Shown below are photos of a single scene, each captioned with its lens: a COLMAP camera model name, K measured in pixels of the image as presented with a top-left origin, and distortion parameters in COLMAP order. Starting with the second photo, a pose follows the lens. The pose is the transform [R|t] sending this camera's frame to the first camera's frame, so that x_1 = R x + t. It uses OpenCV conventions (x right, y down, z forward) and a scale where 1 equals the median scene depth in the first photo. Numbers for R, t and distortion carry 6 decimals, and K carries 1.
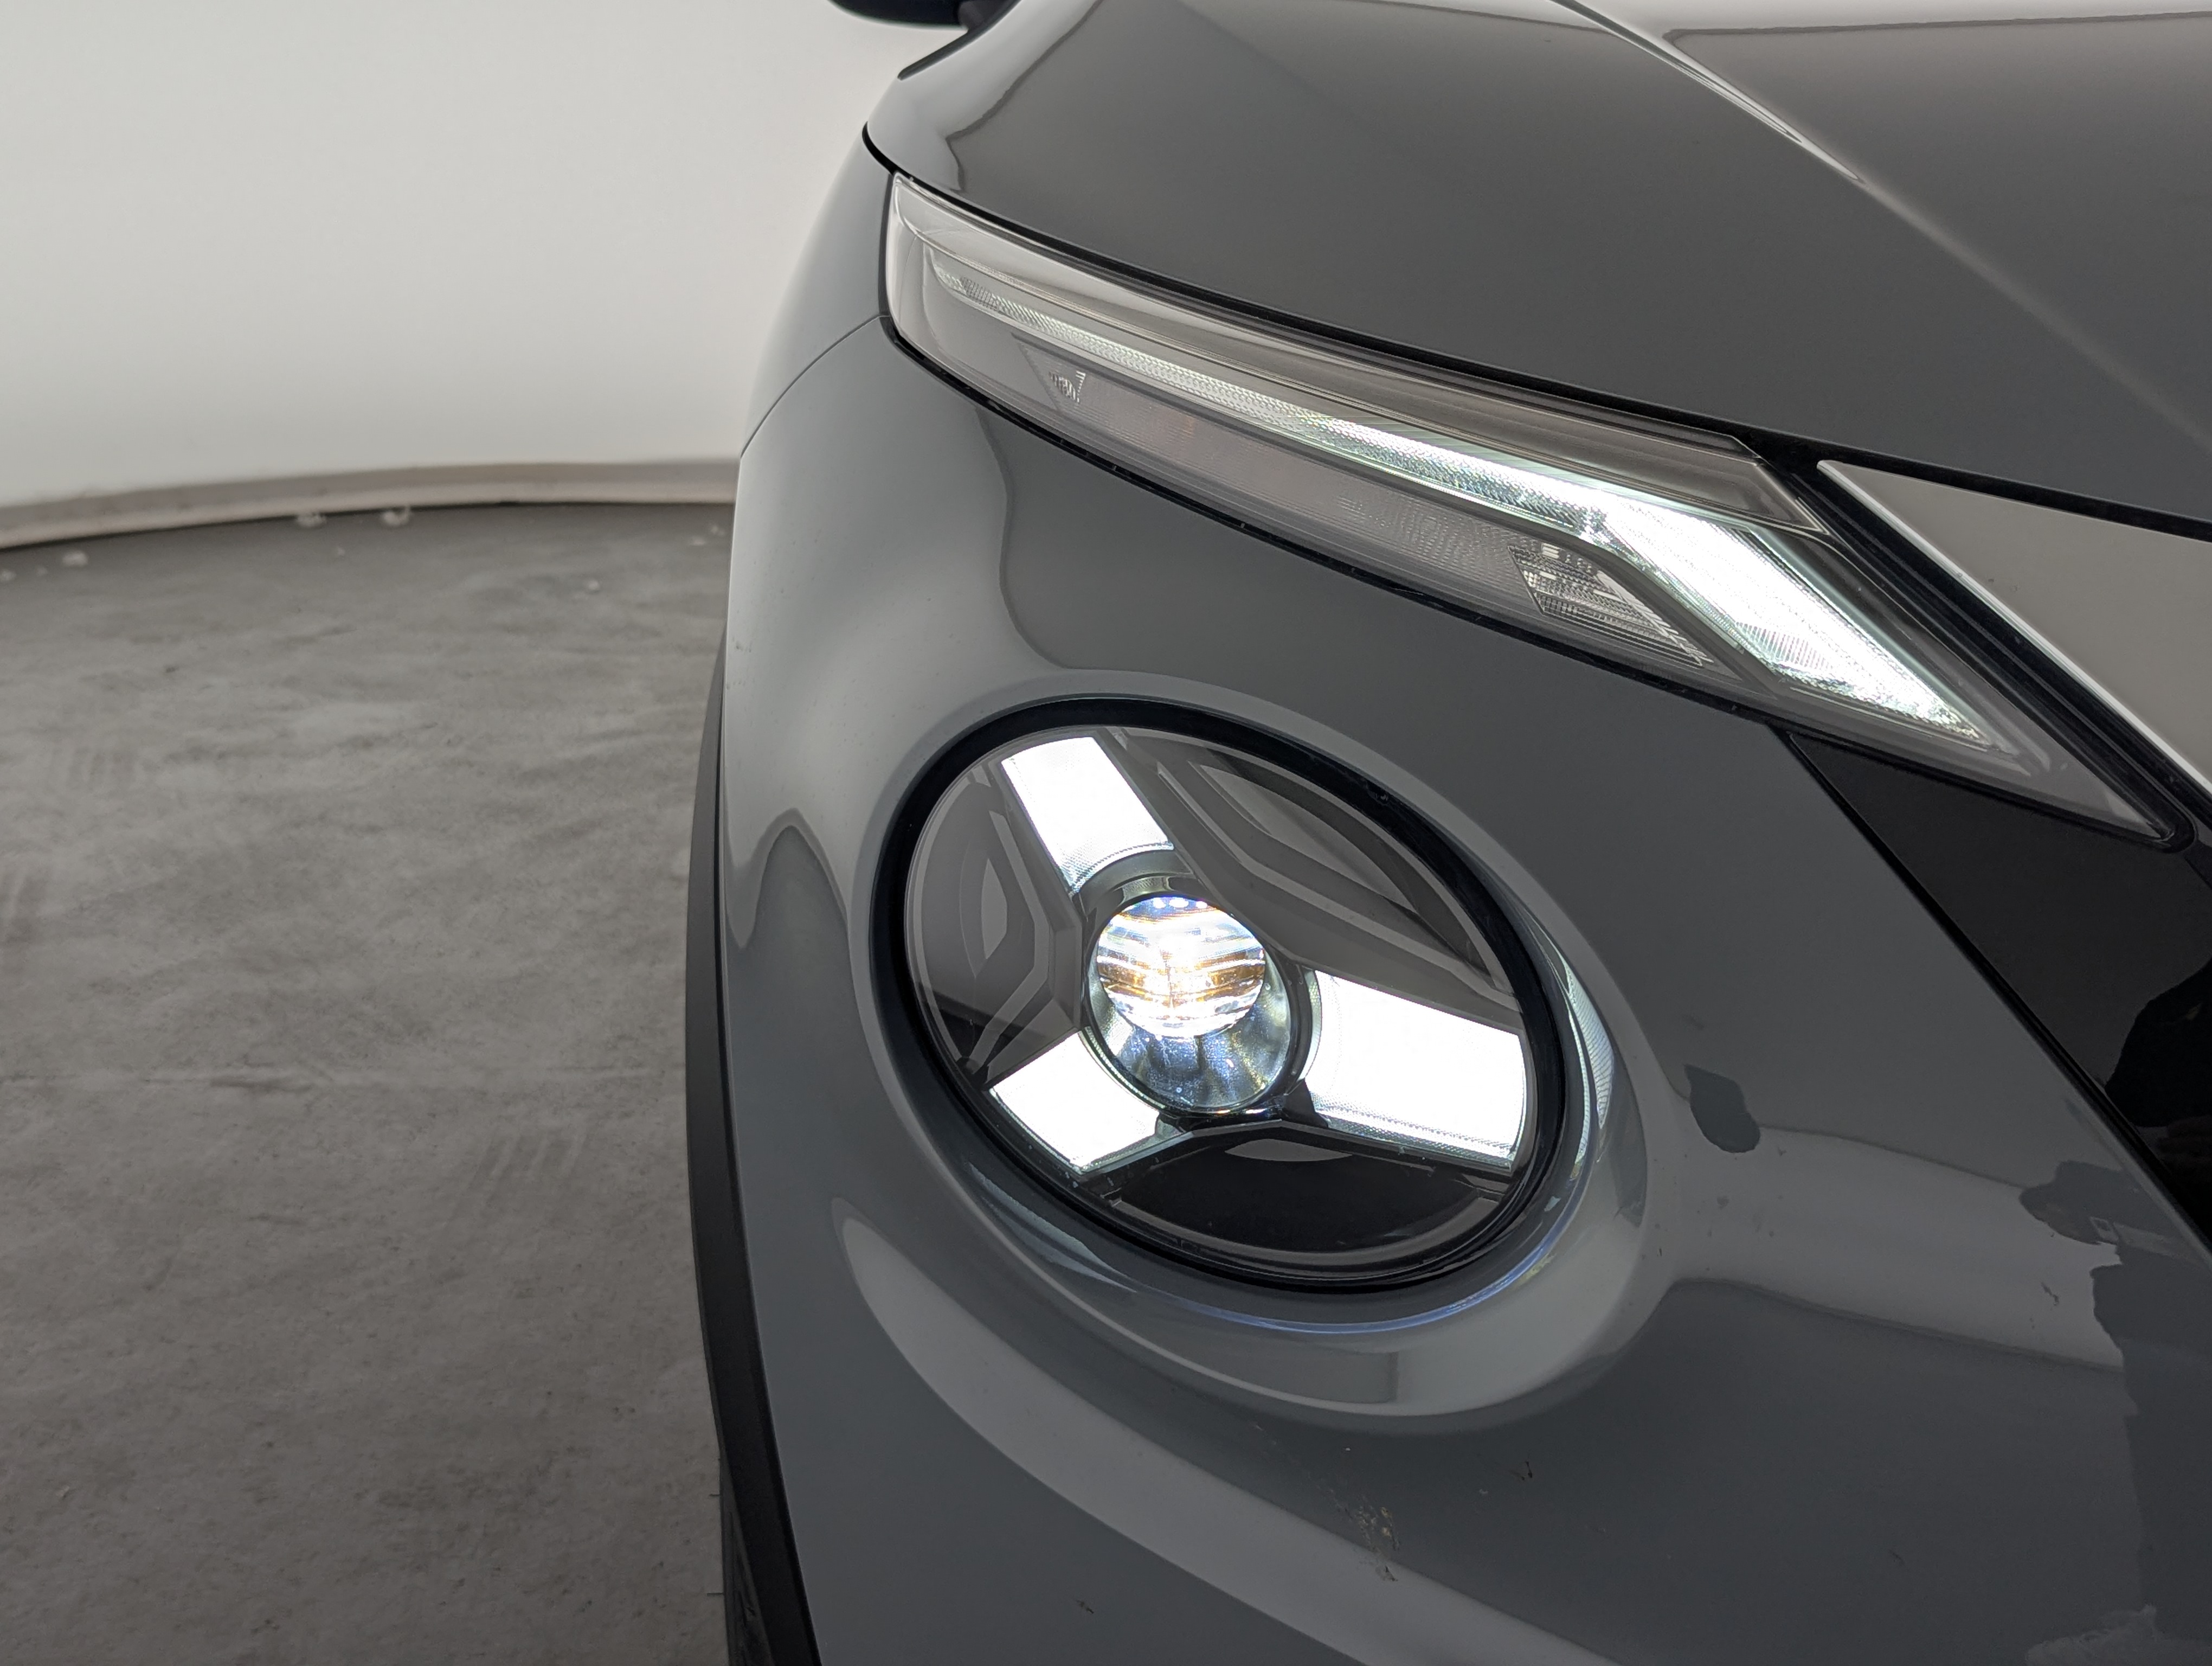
lens RADIAL K [[2469.4, 0, 1115.6], [0, 2469.4, 819.5], [0, 0, 1]] dist [0.027003, 0.000000]
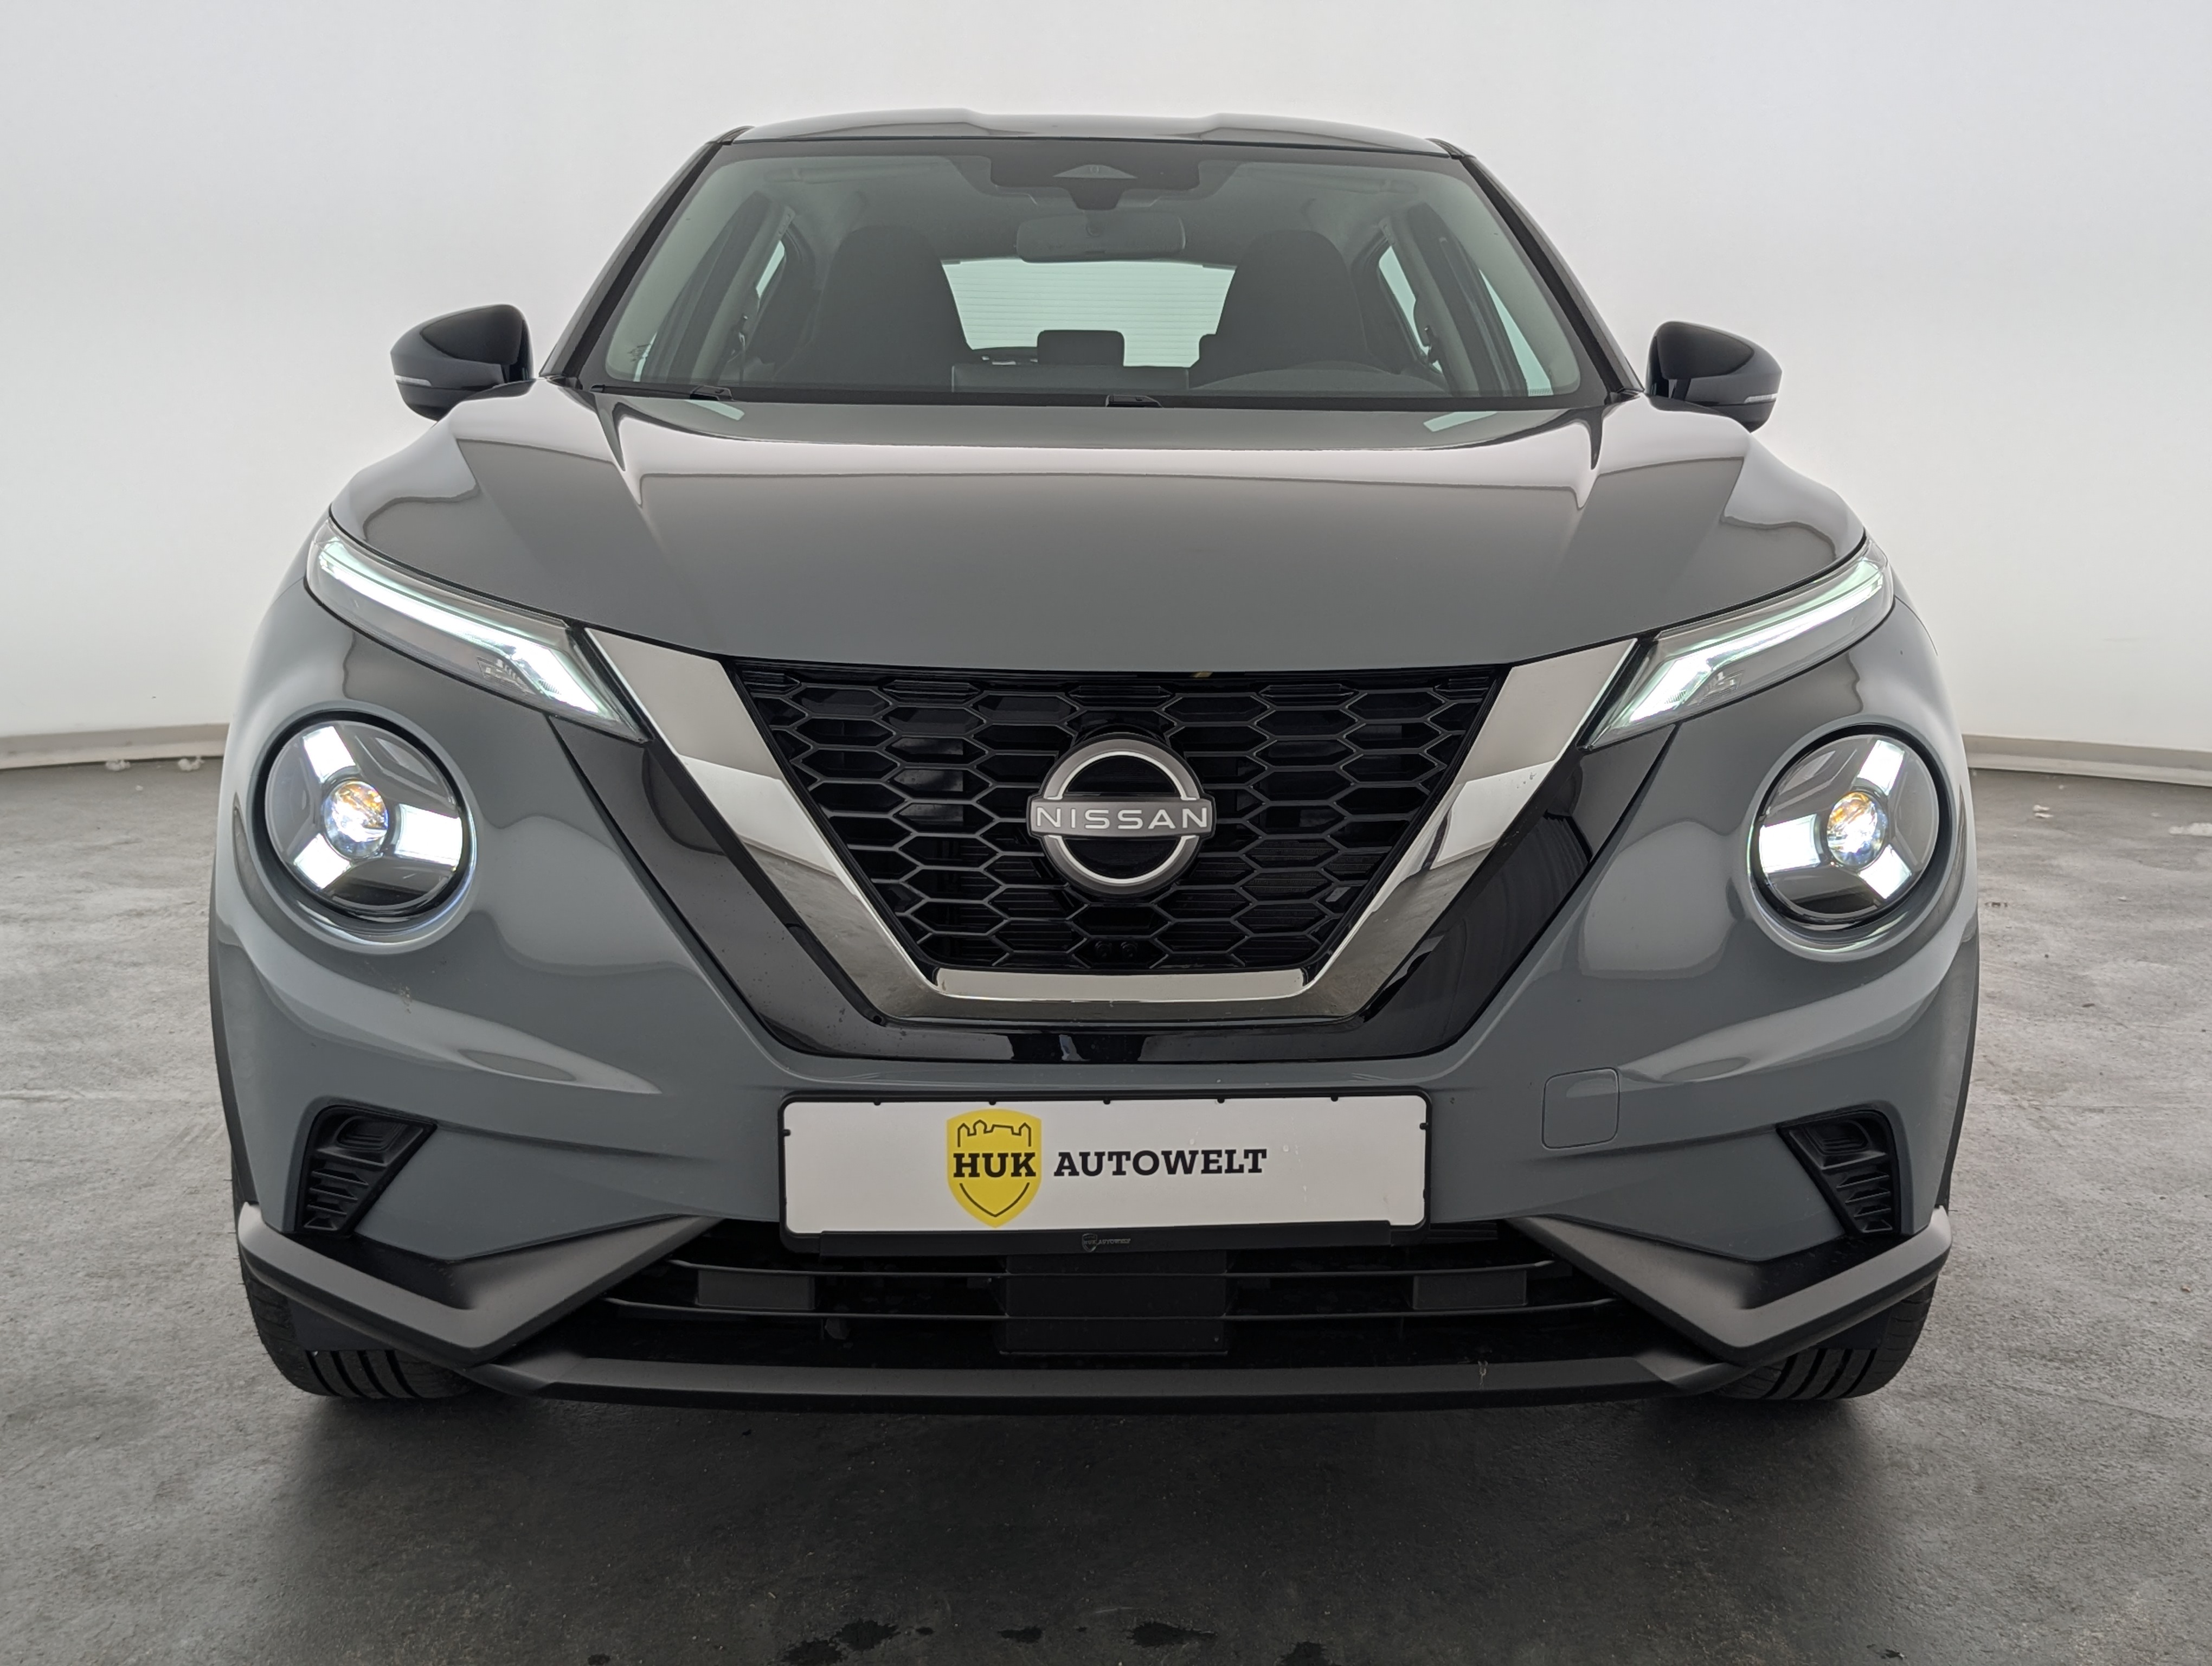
lens RADIAL K [[2421.0, 0, 1124.2], [0, 2421.0, 835.0], [0, 0, 1]] dist [0.018379, 0.000000]
pose [[0.997451, 0.013421, 0.070077, 0.198065], [-0.005178, 0.993175, -0.116517, 0.114858], [-0.071163, 0.115857, 0.990713, -0.496566]]
